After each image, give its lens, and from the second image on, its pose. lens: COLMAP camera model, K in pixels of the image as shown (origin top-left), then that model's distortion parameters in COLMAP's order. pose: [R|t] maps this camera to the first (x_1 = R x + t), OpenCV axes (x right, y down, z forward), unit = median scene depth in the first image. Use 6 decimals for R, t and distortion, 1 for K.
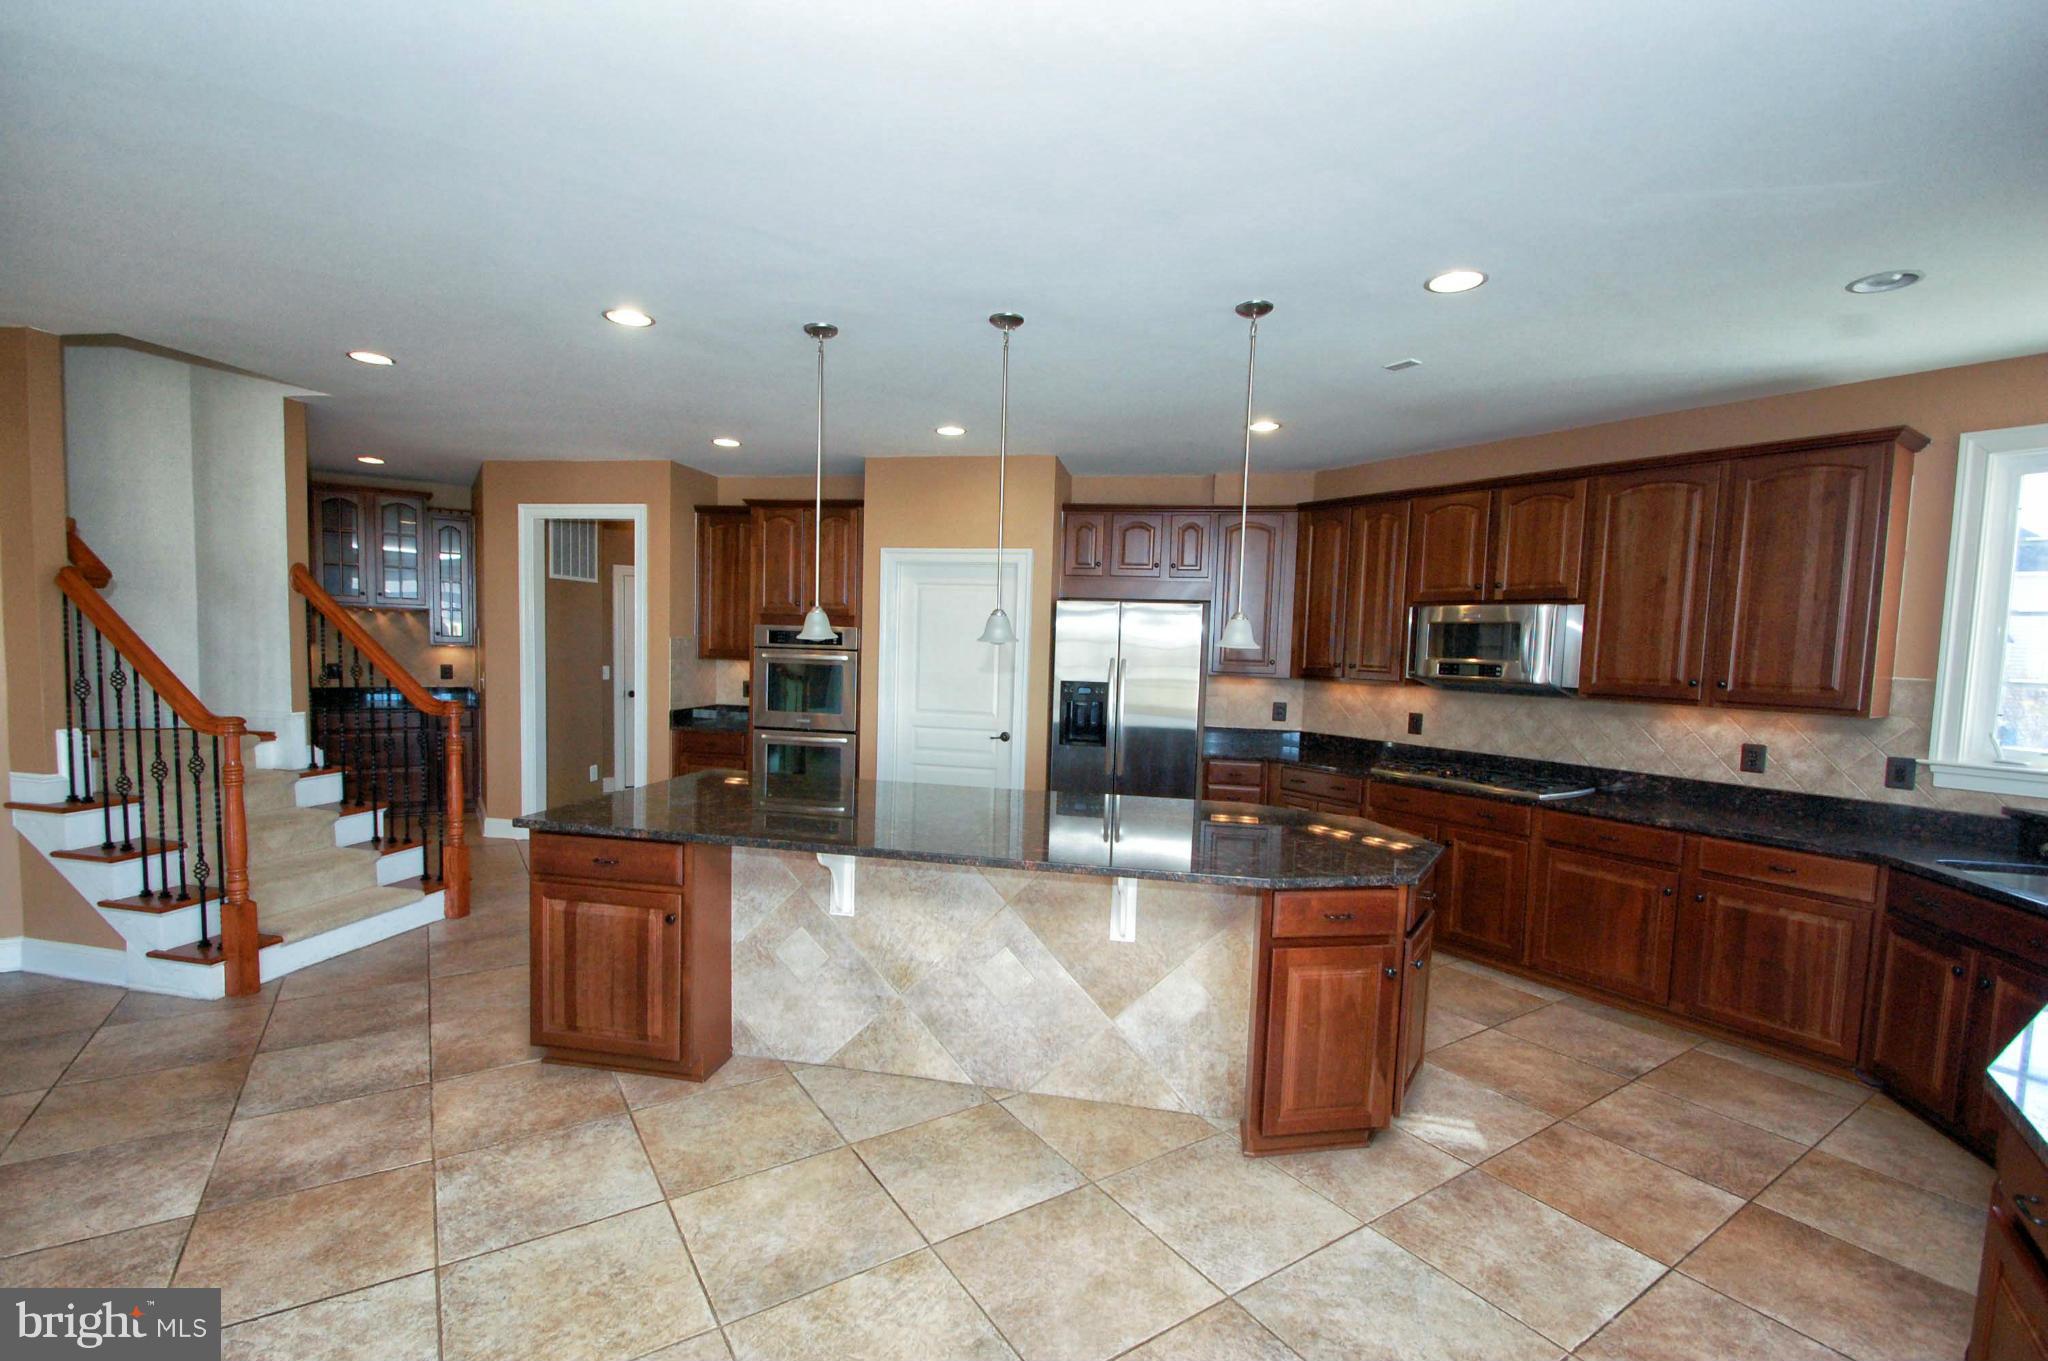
lens RADIAL K [[894.7, 0, 1017.5], [0, 894.7, 673.2], [0, 0, 1]] dist [-0.009942, -0.000873]
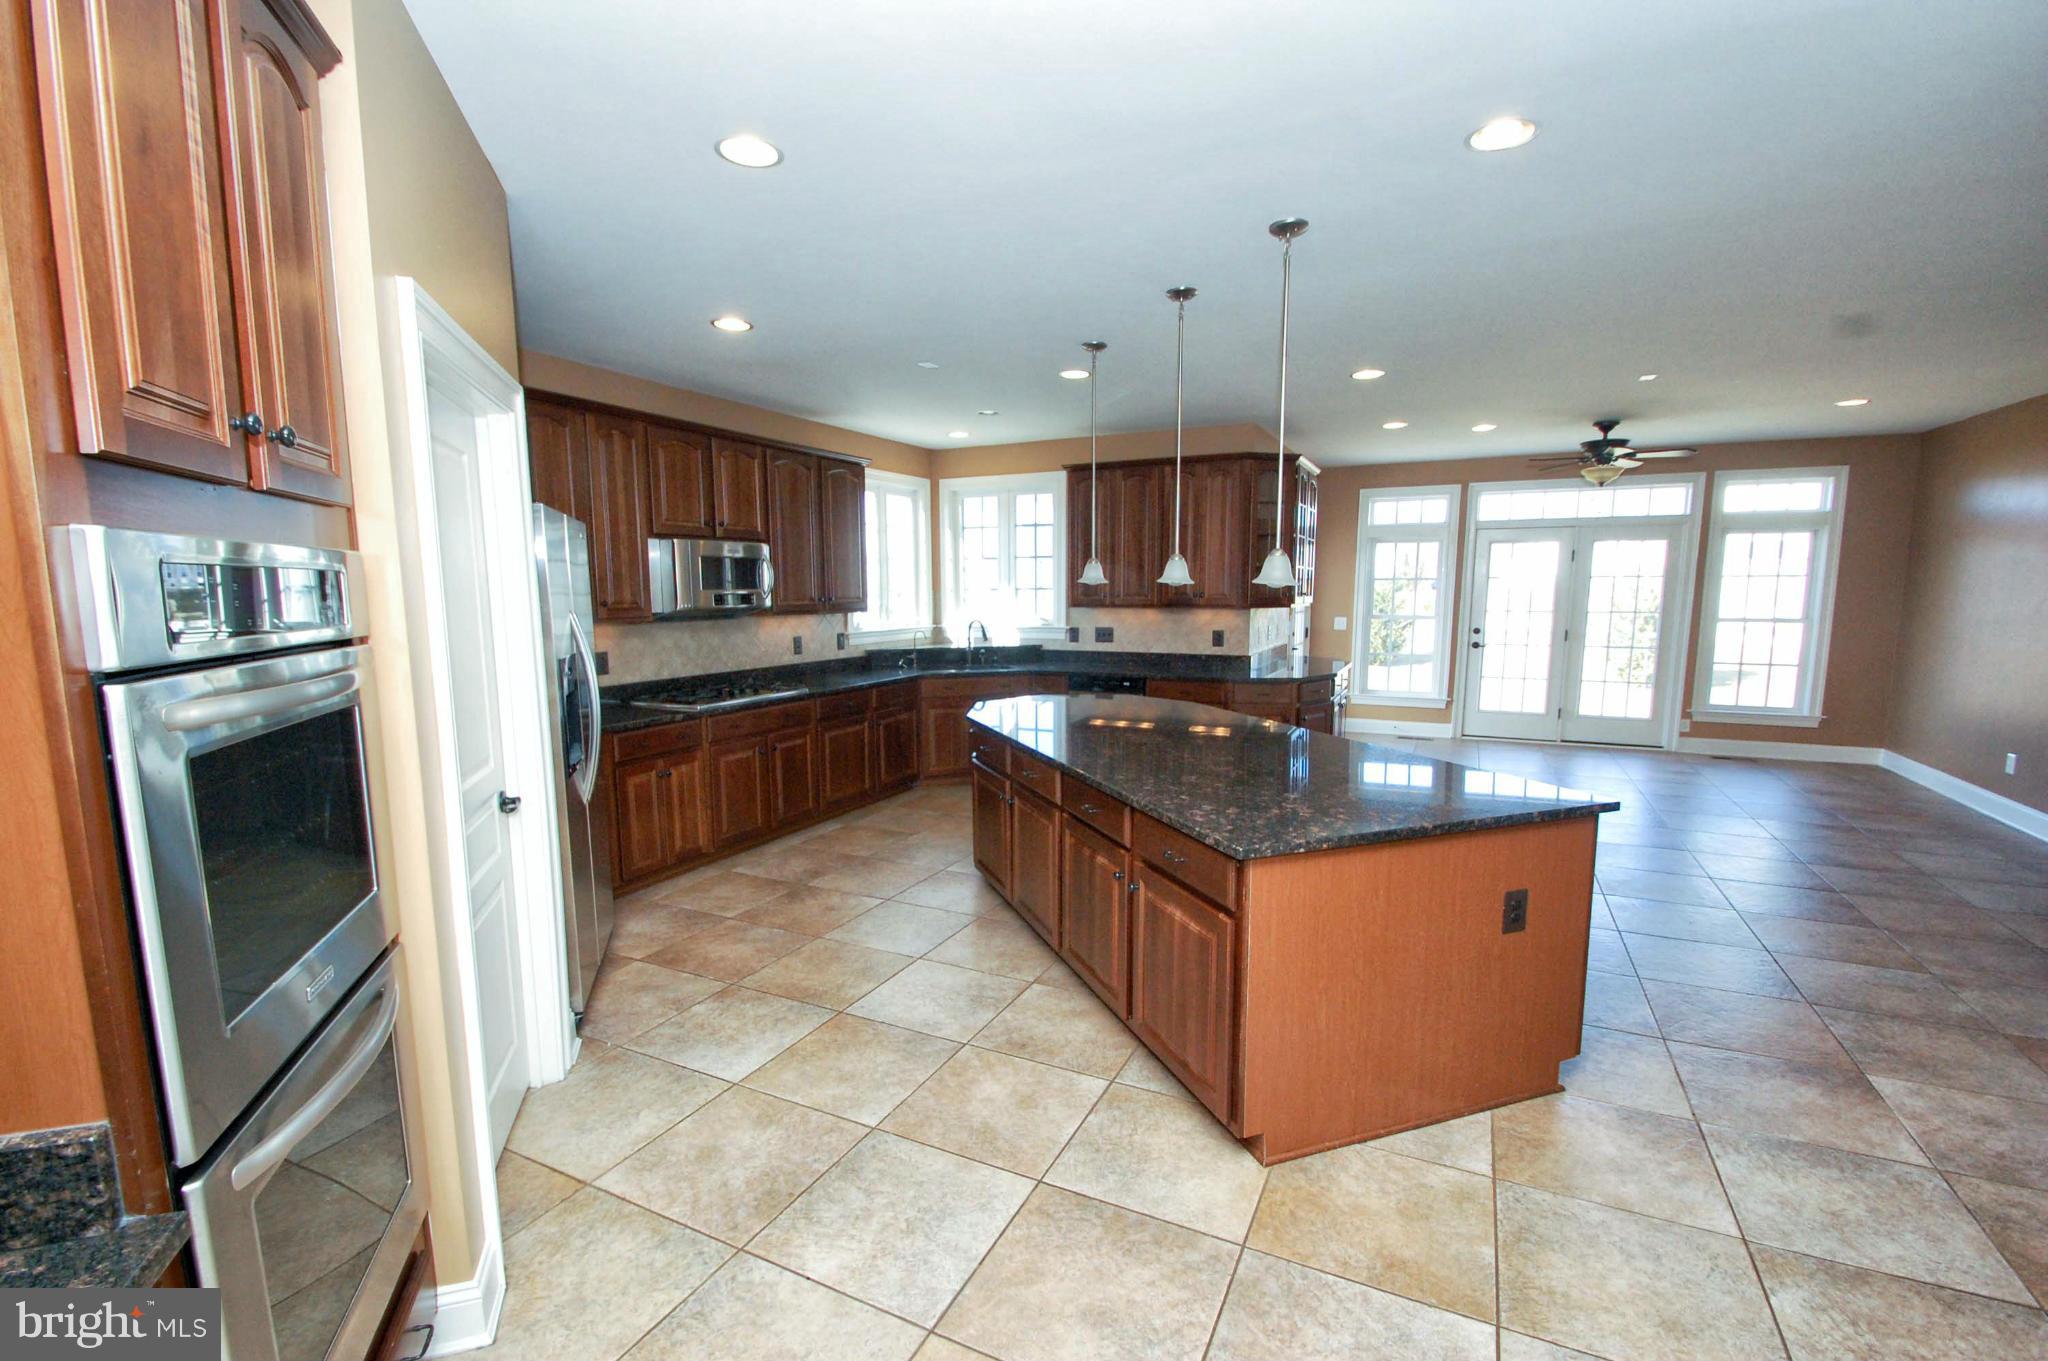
lens RADIAL K [[894.7, 0, 1010.5], [0, 894.7, 693.2], [0, 0, 1]] dist [-0.009942, -0.000873]
pose [[-0.490129, -0.131371, 0.861693, -0.643877], [0.023126, 0.986269, 0.163518, -0.062583], [-0.871343, 0.100073, -0.480361, 1.230885]]
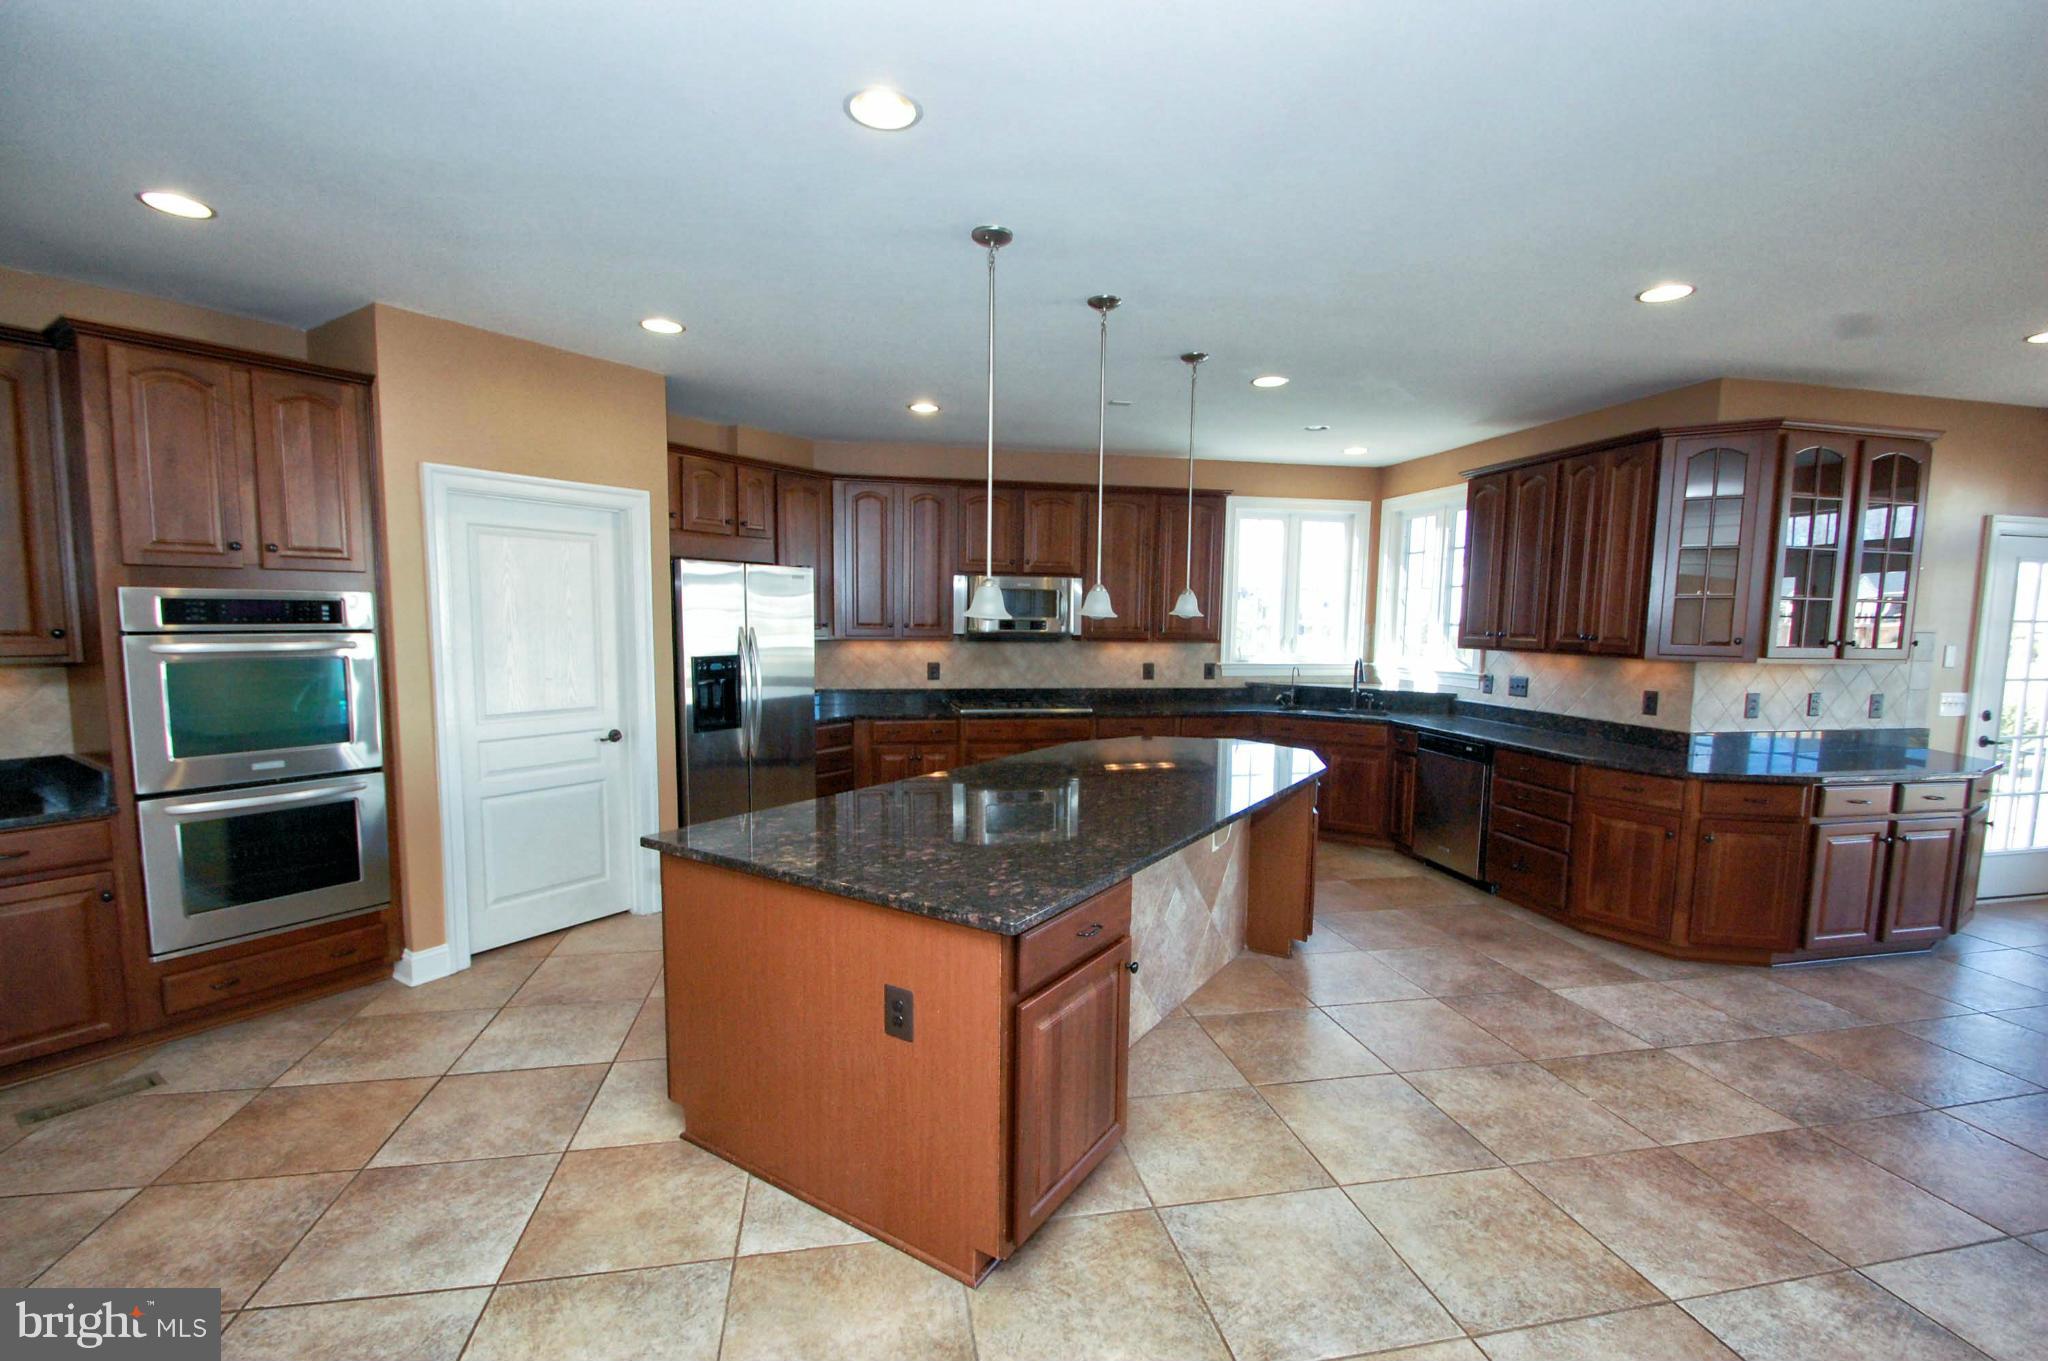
lens RADIAL K [[894.7, 0, 1013.8], [0, 894.7, 684.4], [0, 0, 1]] dist [-0.009942, -0.000873]
pose [[0.385455, -0.099859, 0.917307, -0.719862], [0.032491, 0.994979, 0.094662, -0.042222], [-0.922154, -0.006683, 0.386765, 0.488912]]
